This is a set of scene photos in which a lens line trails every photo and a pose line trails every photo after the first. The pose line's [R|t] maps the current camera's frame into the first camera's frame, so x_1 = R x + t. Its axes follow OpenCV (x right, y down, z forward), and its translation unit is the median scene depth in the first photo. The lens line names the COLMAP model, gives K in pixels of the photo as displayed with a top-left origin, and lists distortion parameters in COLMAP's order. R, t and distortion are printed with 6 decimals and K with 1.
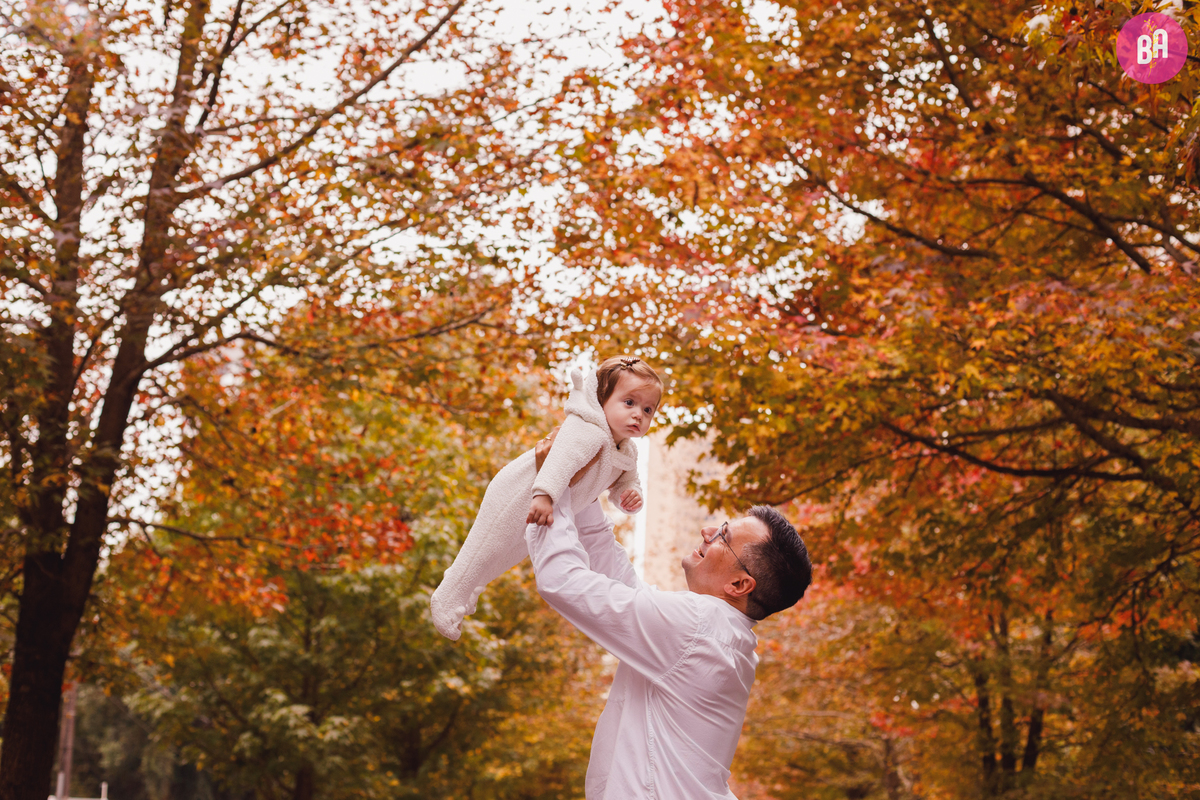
lens RADIAL K [[1821.7, 0, 600.0], [0, 1821.7, 400.0], [0, 0, 1]] dist [-0.129672, 0.099675]
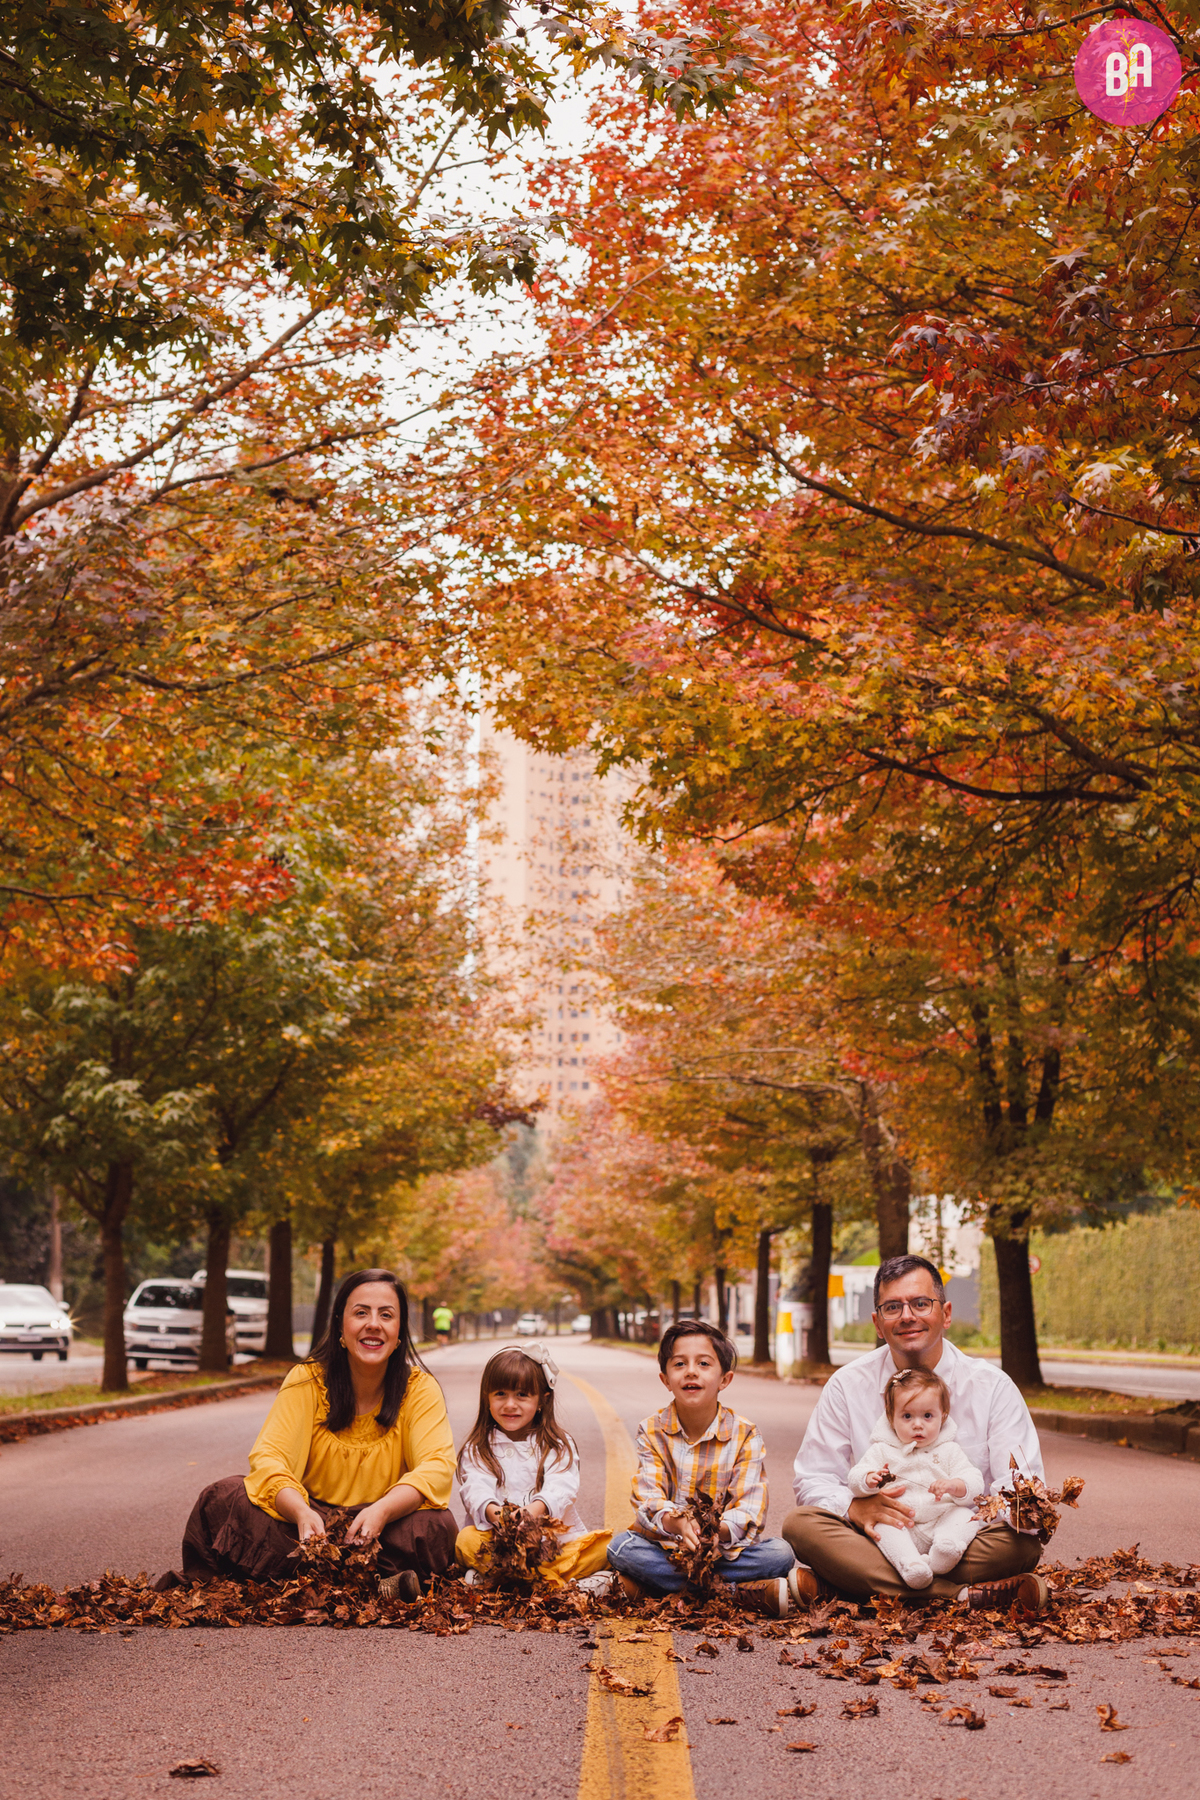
lens RADIAL K [[3035.6, 0, 529.3], [0, 3035.6, 842.5], [0, 0, 1]] dist [-0.141532, 0.206562]
pose [[0.998266, -0.035262, 0.047129, -0.046868], [0.029776, 0.993215, 0.112412, -0.076284], [-0.050773, -0.110814, 0.992543, -0.306960]]
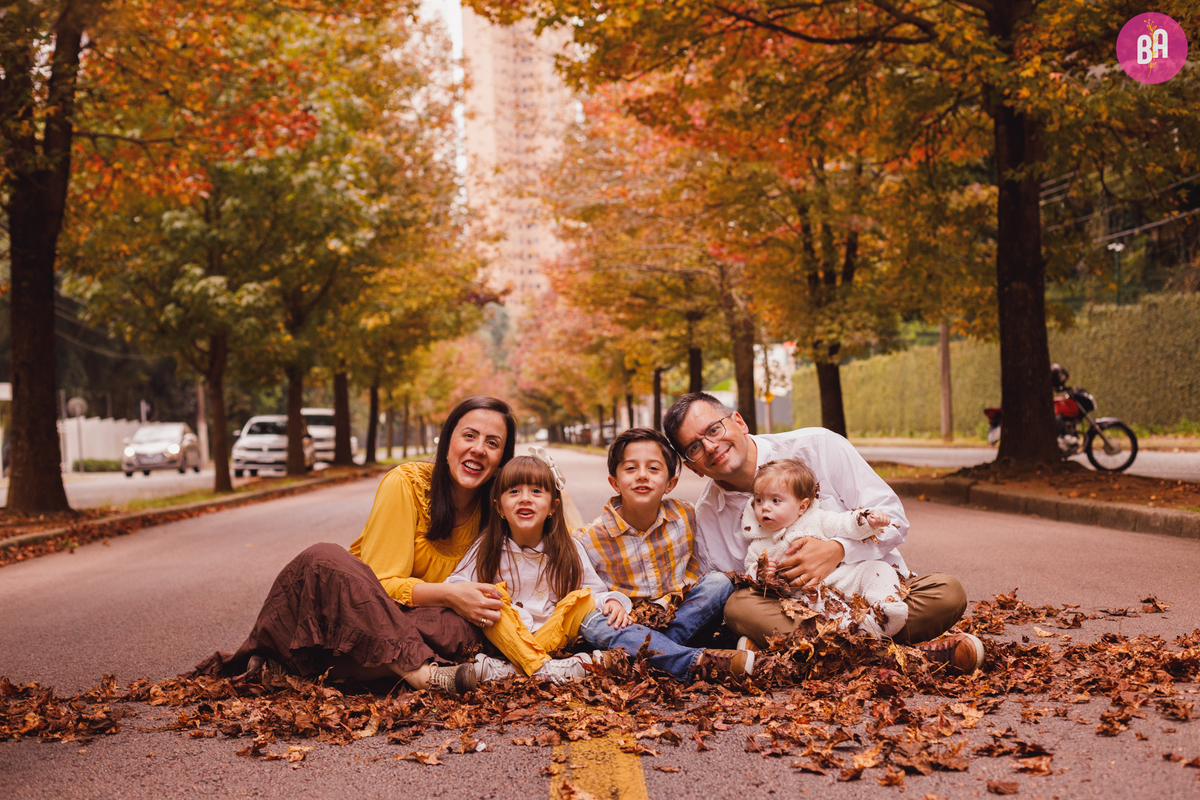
lens RADIAL K [[1852.7, 0, 616.9], [0, 1852.7, 401.8], [0, 0, 1]] dist [-0.102116, 0.034629]
pose [[0.991529, -0.083529, 0.099461, -0.036495], [0.056097, 0.966074, 0.252099, -0.032225], [-0.117144, -0.244384, 0.962577, -0.160058]]
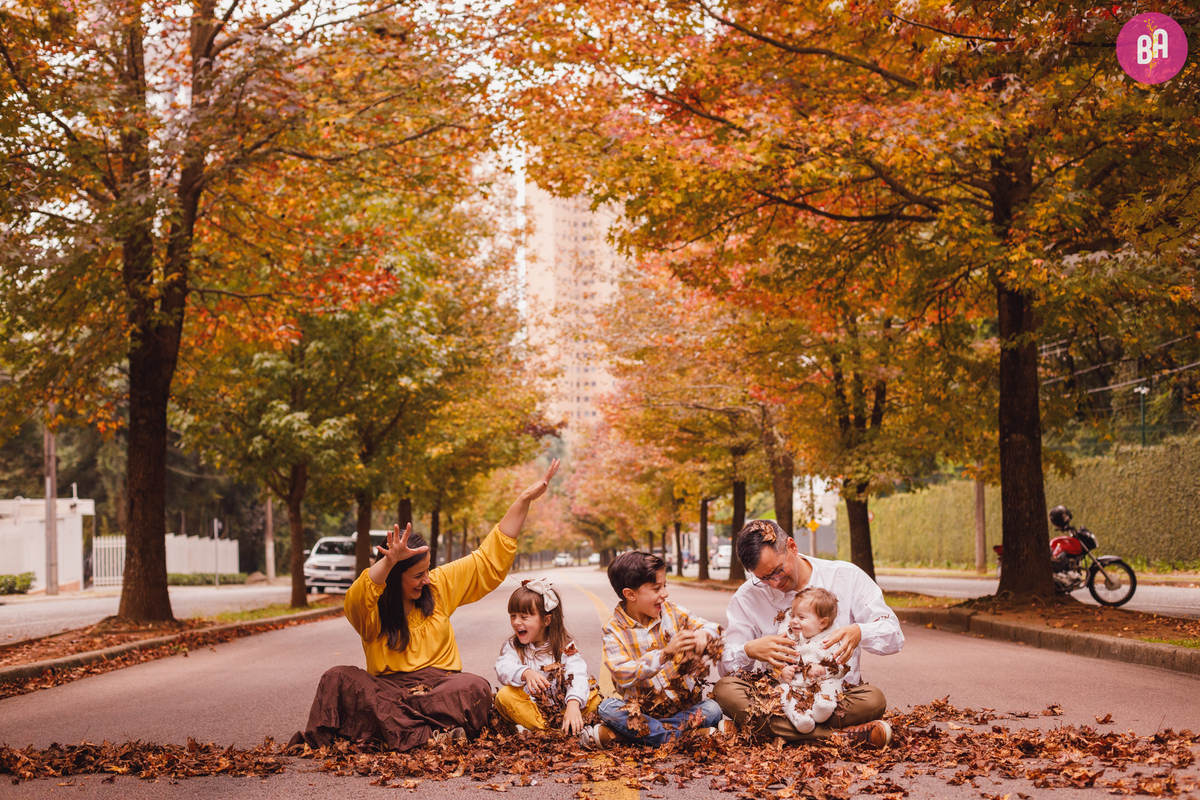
lens RADIAL K [[1843.9, 0, 600.0], [0, 1843.9, 400.0], [0, 0, 1]] dist [-0.128505, 0.071961]
pose [[0.996075, -0.059636, 0.065401, -0.039593], [0.046690, 0.981790, 0.184145, -0.063569], [-0.075192, -0.180369, 0.980721, -0.262235]]
